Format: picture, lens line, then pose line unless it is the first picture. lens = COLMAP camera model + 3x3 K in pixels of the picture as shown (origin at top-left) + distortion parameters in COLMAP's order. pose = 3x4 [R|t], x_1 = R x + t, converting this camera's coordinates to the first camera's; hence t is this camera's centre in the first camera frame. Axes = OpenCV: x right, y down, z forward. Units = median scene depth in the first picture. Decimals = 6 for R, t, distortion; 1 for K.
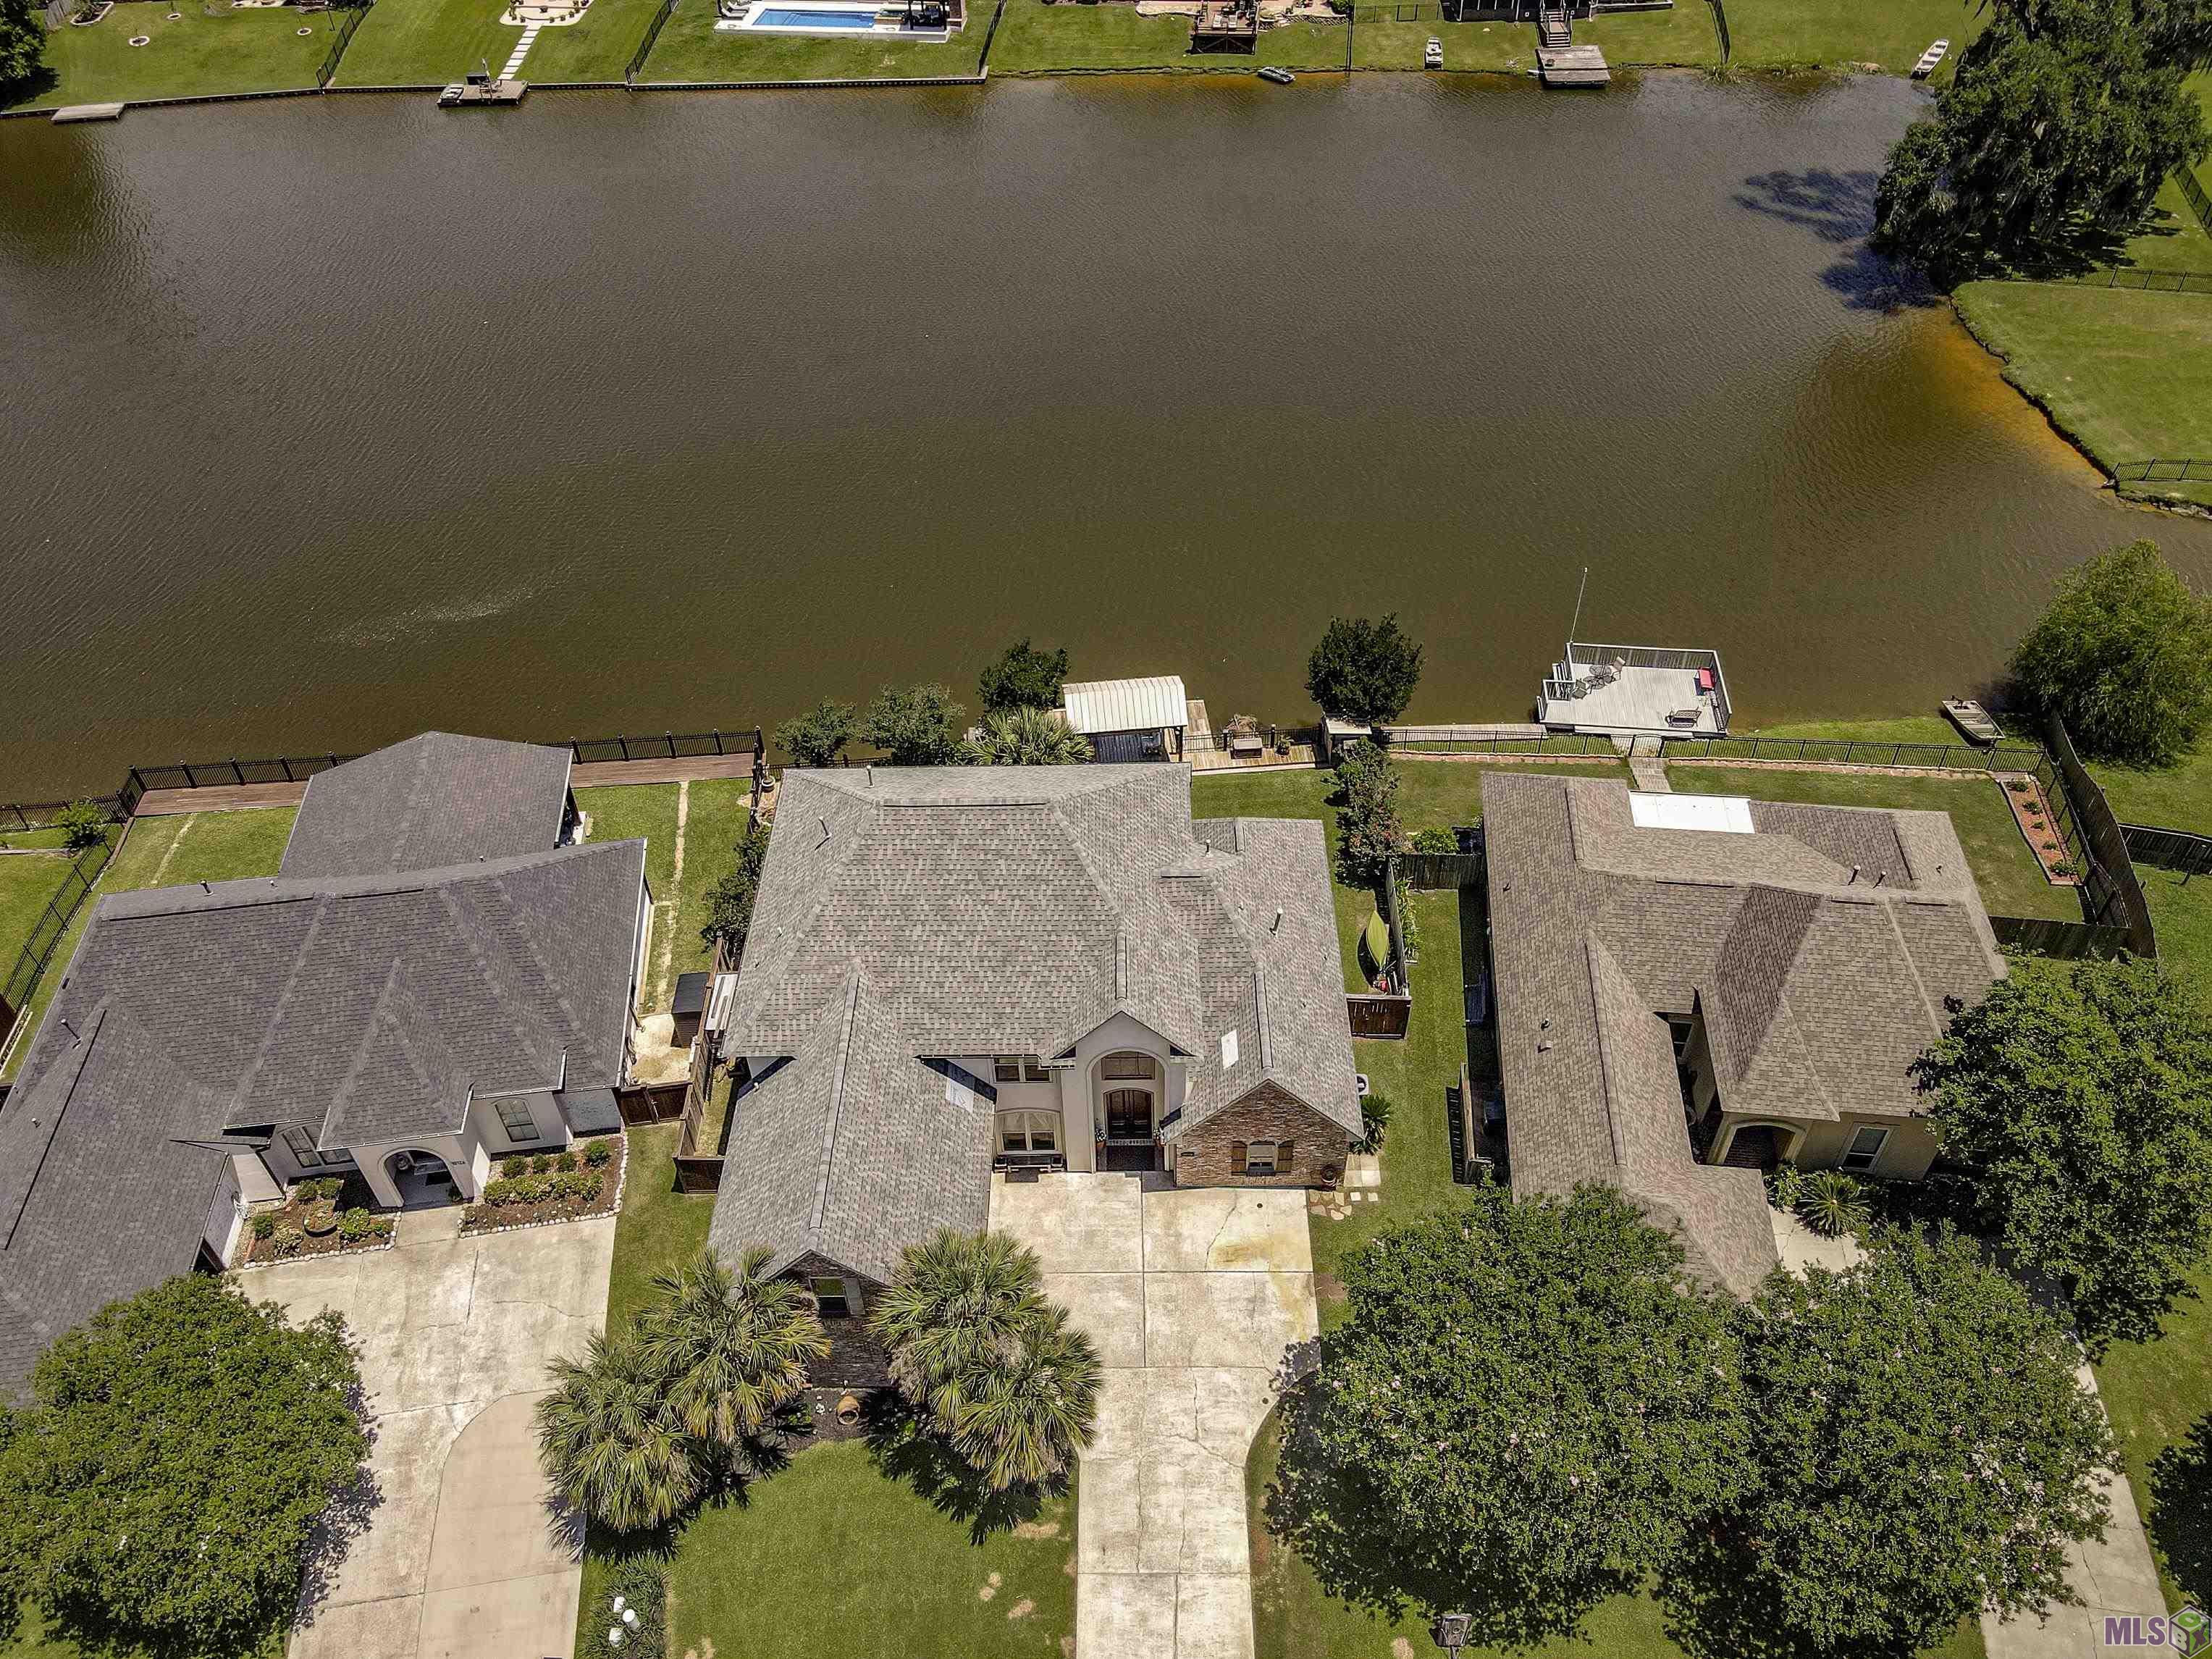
lens RADIAL K [[1618.7, 0, 1120.4], [0, 1618.7, 827.1], [0, 0, 1]] dist [0.017749, 0.005184]
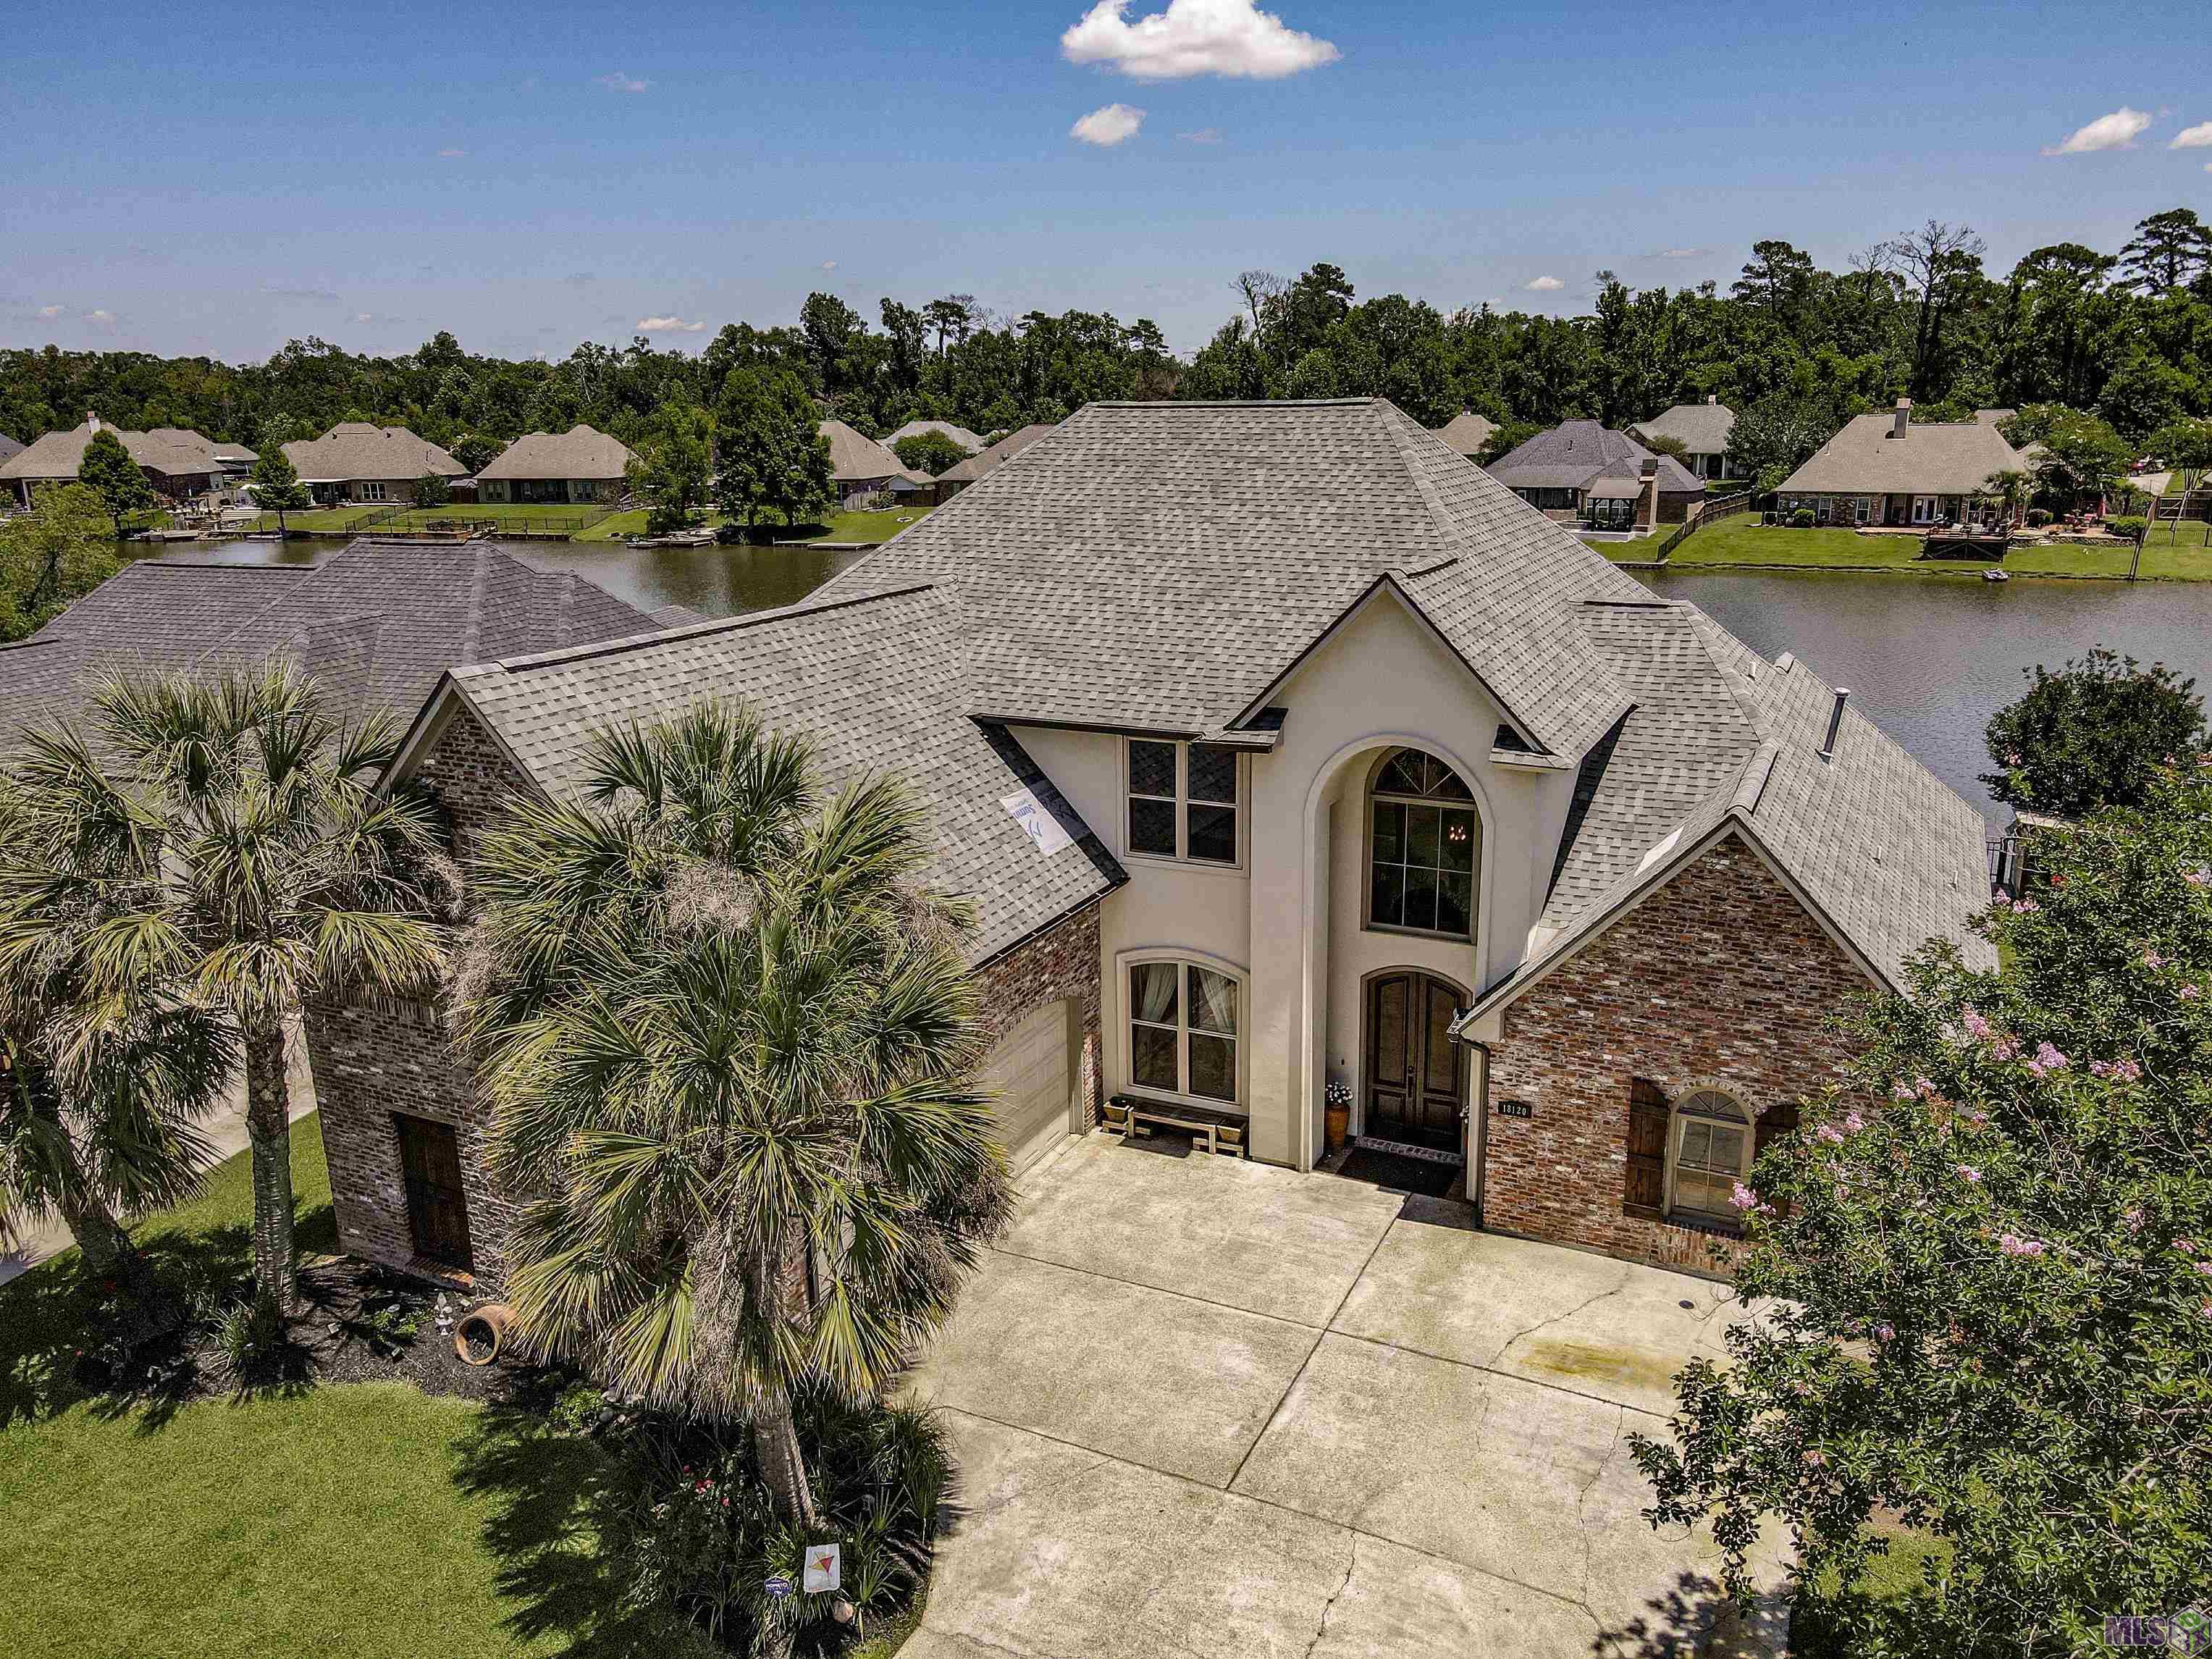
lens RADIAL K [[1618.7, 0, 1110.5], [0, 1618.7, 823.8], [0, 0, 1]] dist [0.017749, 0.005184]
pose [[0.896744, 0.116500, -0.426940, 0.117614], [-0.305601, 0.860790, -0.406998, 0.342275], [0.320090, 0.495447, 0.807511, 0.614923]]
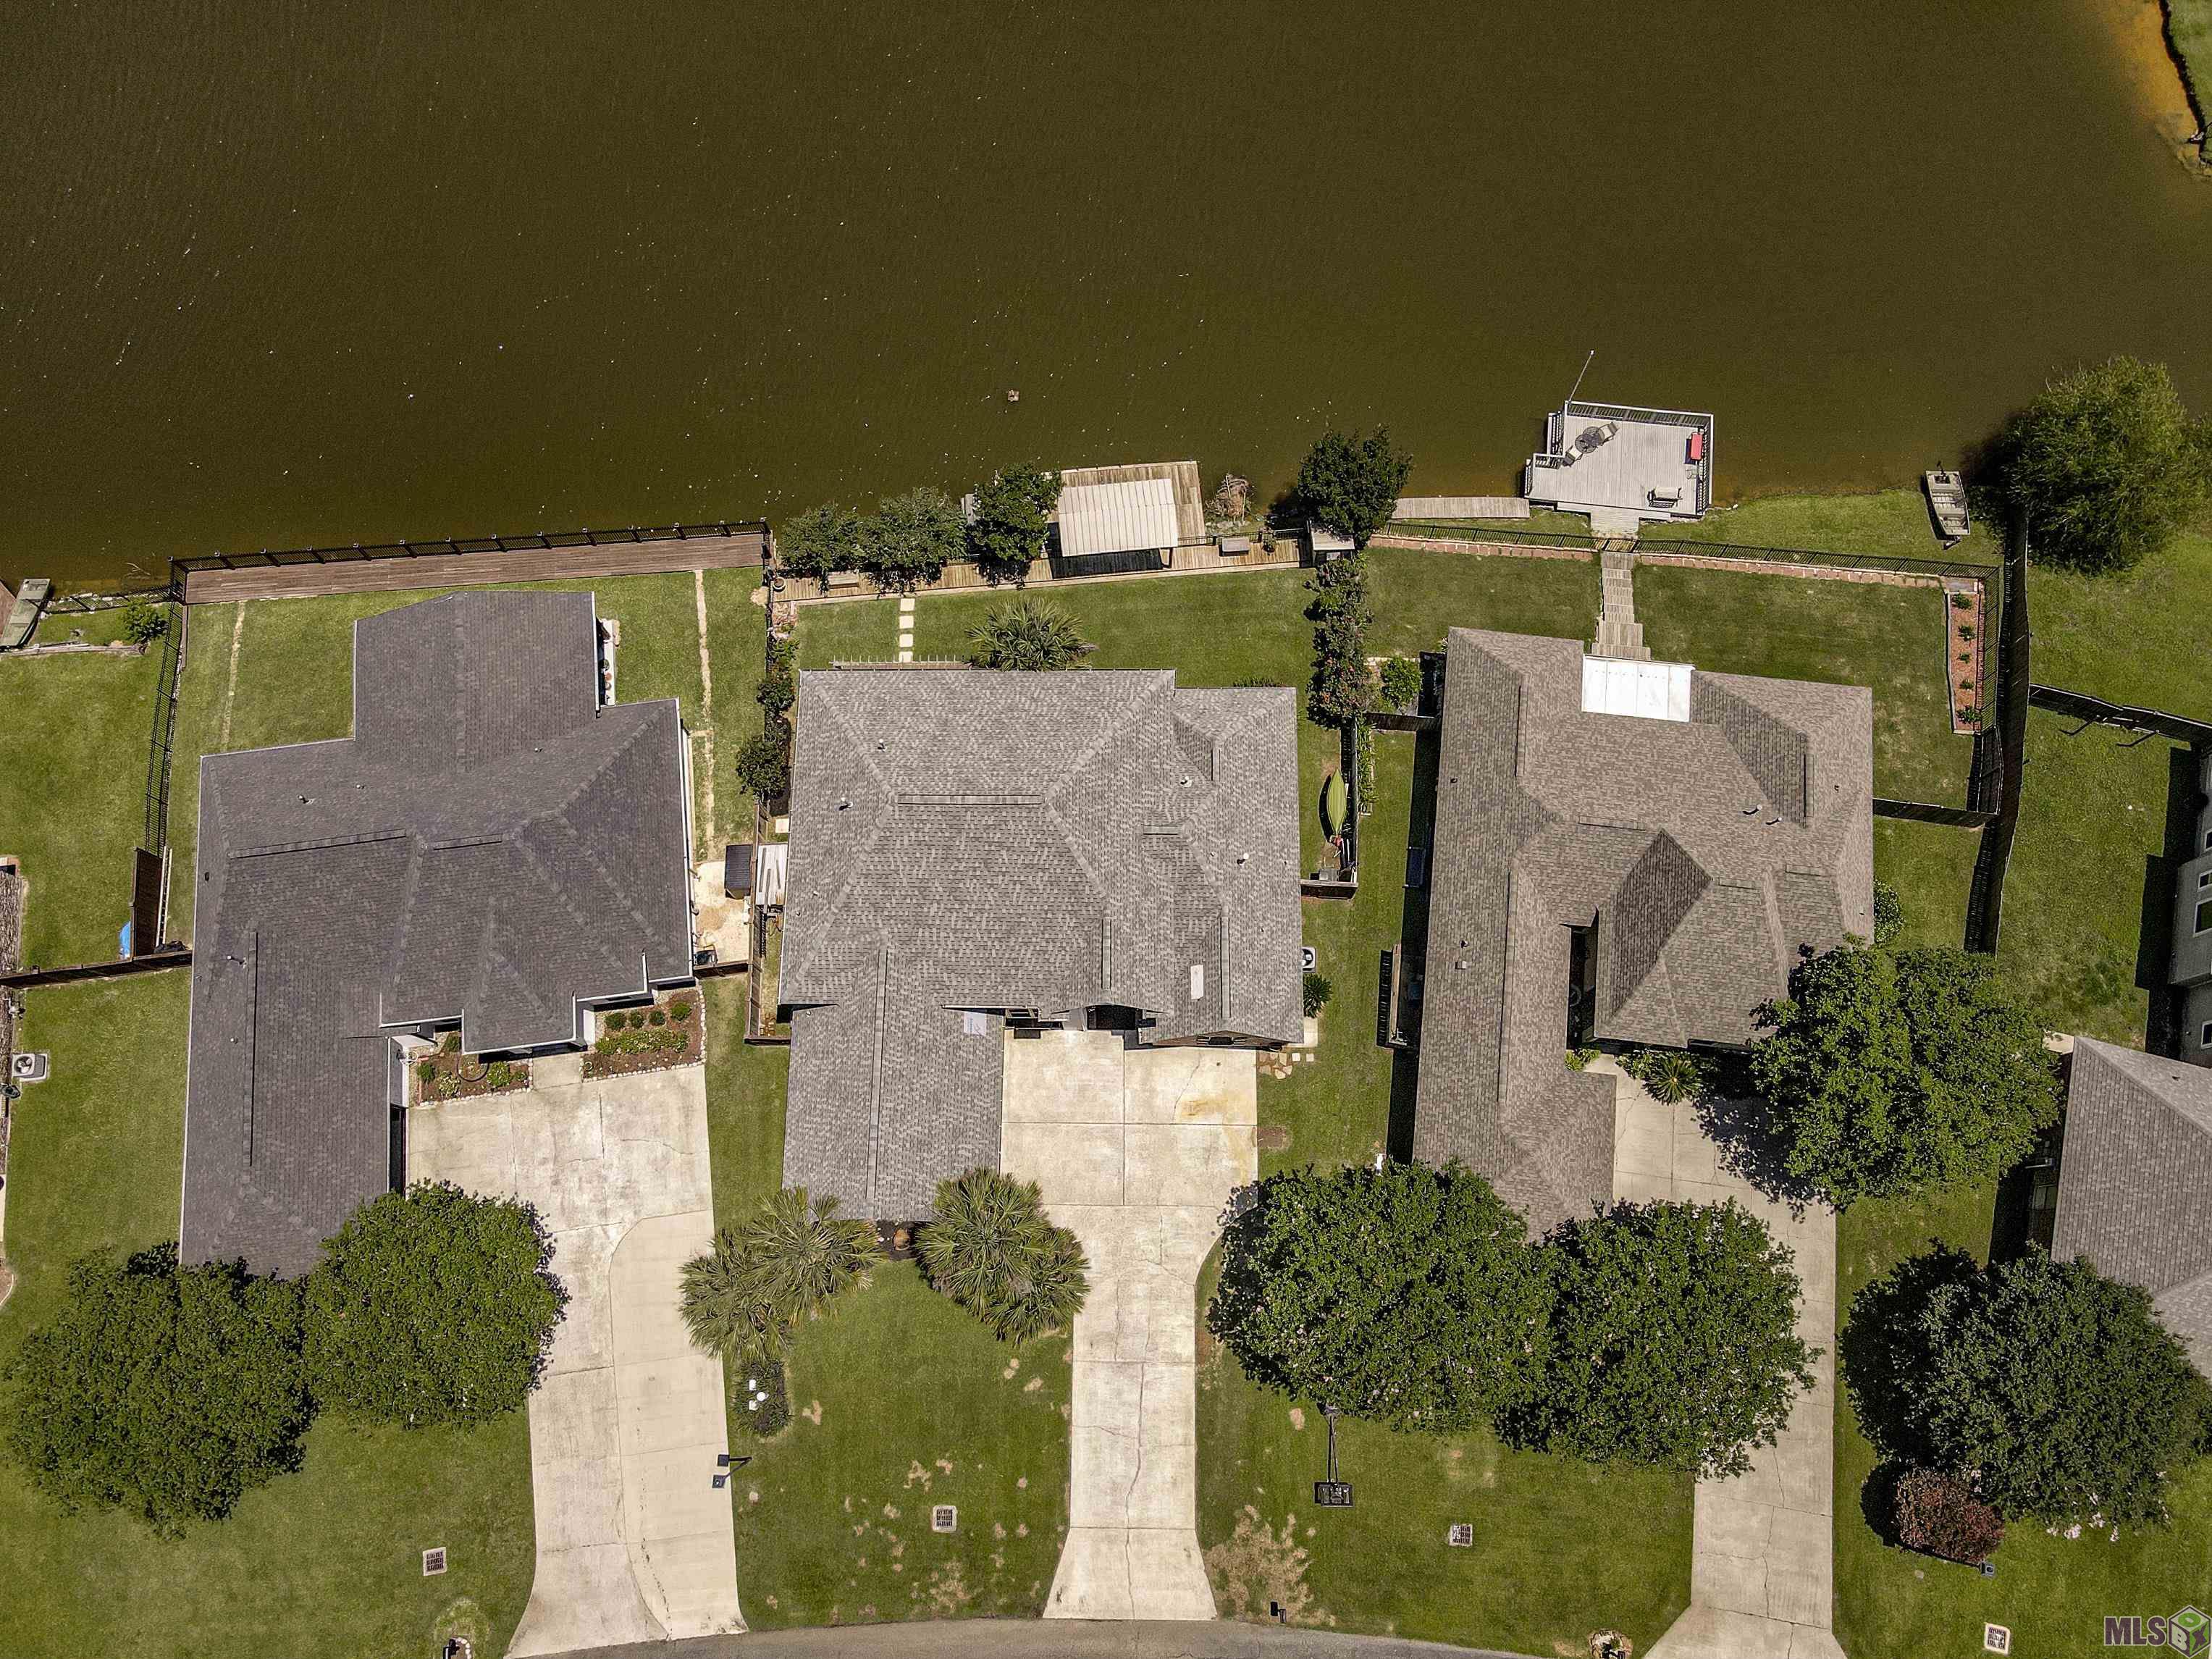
lens RADIAL K [[1618.7, 0, 1120.2], [0, 1618.7, 822.6], [0, 0, 1]] dist [0.017749, 0.005184]
pose [[0.999954, 0.009050, -0.003061, 0.012932], [-0.006272, 0.863508, 0.504296, -0.573062], [0.007207, -0.504254, 0.863525, 0.016690]]
